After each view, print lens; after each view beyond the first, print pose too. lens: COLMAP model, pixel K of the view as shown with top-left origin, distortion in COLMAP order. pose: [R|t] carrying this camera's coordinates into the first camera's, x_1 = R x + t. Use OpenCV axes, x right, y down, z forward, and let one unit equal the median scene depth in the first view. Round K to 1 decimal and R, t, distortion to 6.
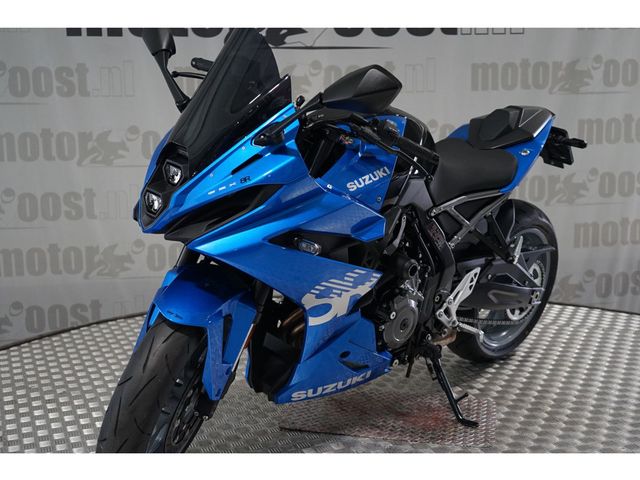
lens RADIAL K [[857.9, 0, 320.0], [0, 857.9, 240.0], [0, 0, 1]] dist [-0.015912, 0.022980]
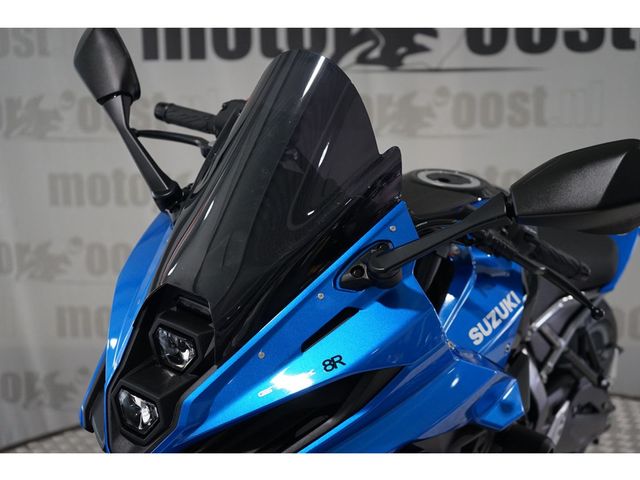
lens RADIAL K [[857.9, 0, 320.0], [0, 857.9, 240.0], [0, 0, 1]] dist [-0.015912, 0.022980]
pose [[0.982528, -0.031901, 0.183361, -0.160470], [0.033326, 0.999434, -0.004691, -0.121973], [-0.183107, 0.010720, 0.983034, 0.444497]]
